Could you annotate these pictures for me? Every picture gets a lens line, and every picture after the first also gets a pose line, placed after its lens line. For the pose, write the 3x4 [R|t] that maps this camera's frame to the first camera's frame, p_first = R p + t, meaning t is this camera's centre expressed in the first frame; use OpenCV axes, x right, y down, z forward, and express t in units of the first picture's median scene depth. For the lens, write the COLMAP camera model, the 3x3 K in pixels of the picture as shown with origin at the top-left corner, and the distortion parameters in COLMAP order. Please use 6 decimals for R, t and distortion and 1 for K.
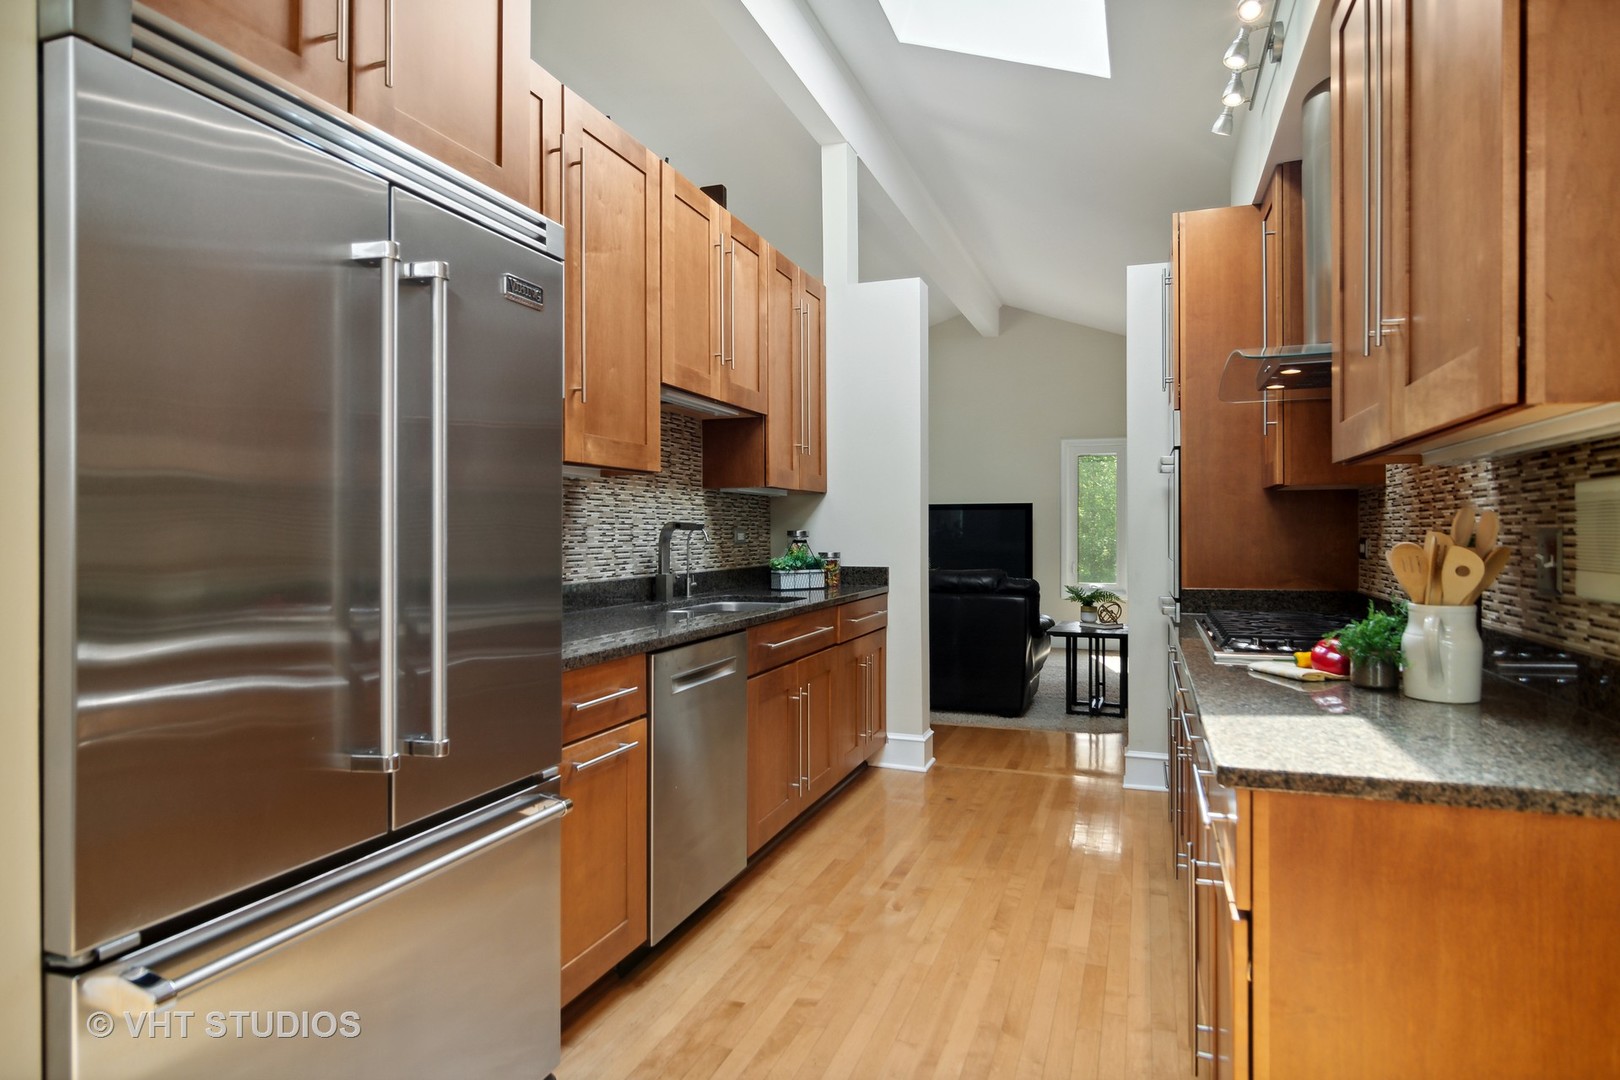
lens RADIAL K [[882.3, 0, 818.5], [0, 882.3, 541.1], [0, 0, 1]] dist [-0.000651, 0.000072]
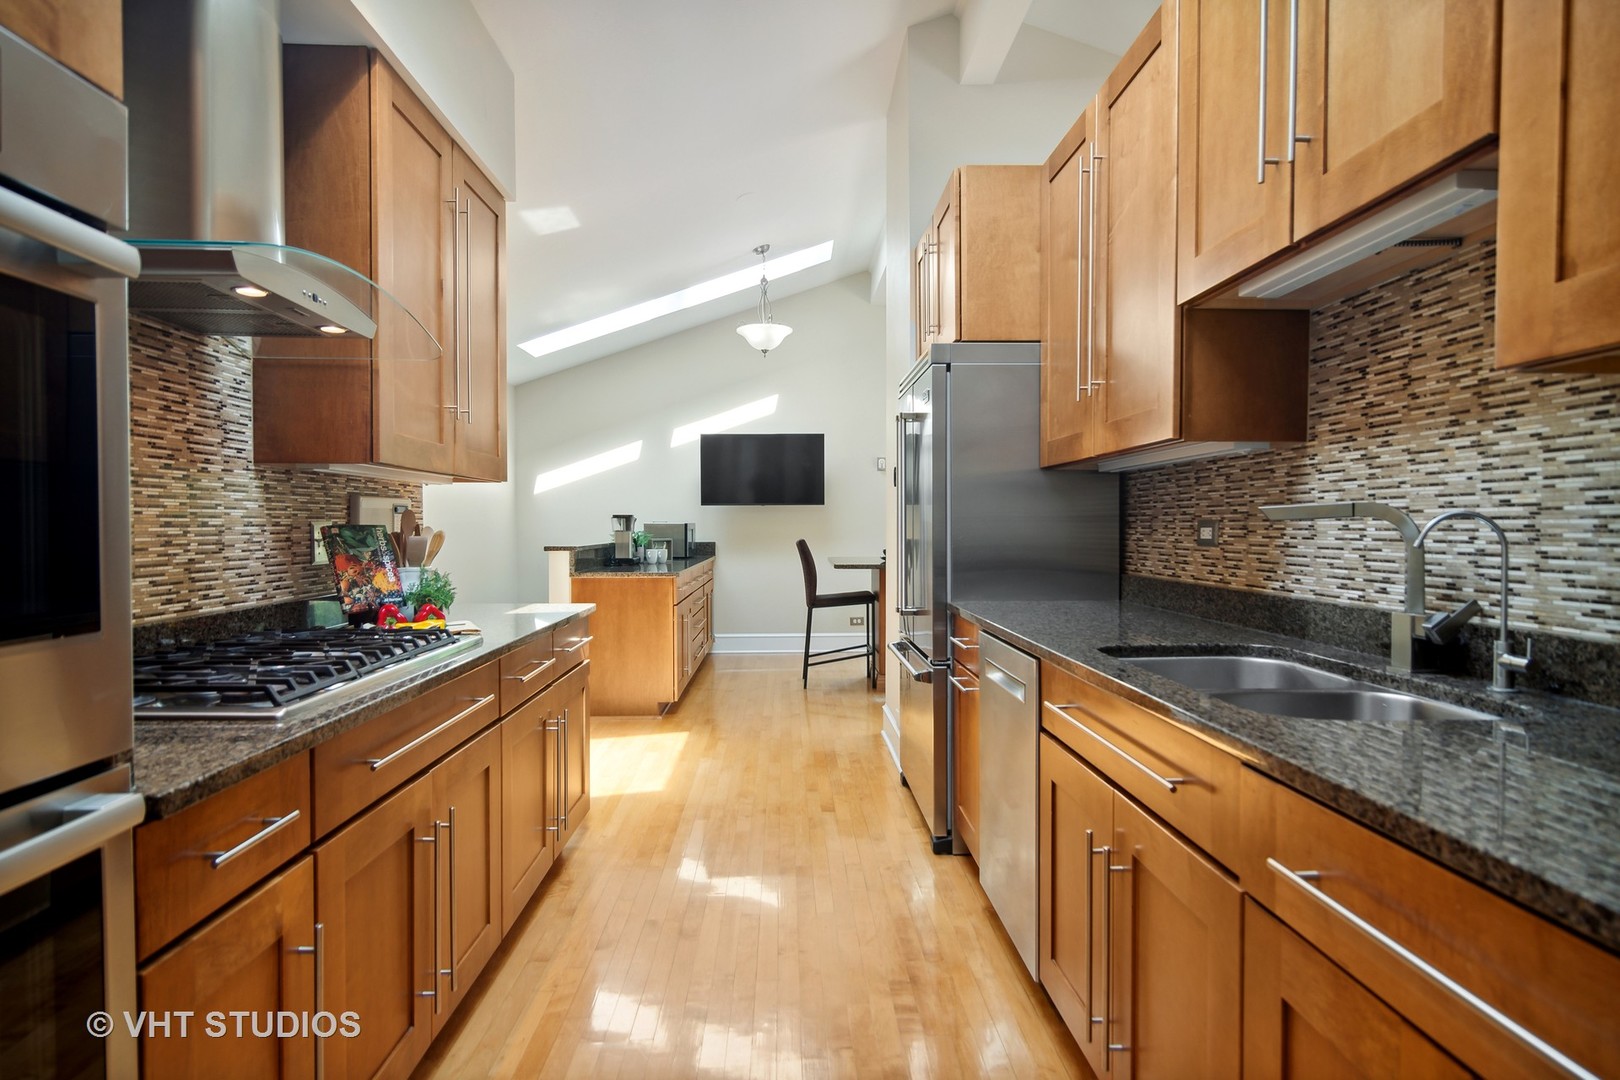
lens RADIAL K [[882.3, 0, 818.5], [0, 882.3, 541.1], [0, 0, 1]] dist [-0.000651, 0.000072]
pose [[-0.921296, 0.008763, -0.388764, 0.318673], [-0.003228, 0.999539, 0.030180, -0.015106], [0.388849, 0.029059, -0.920843, 1.399079]]
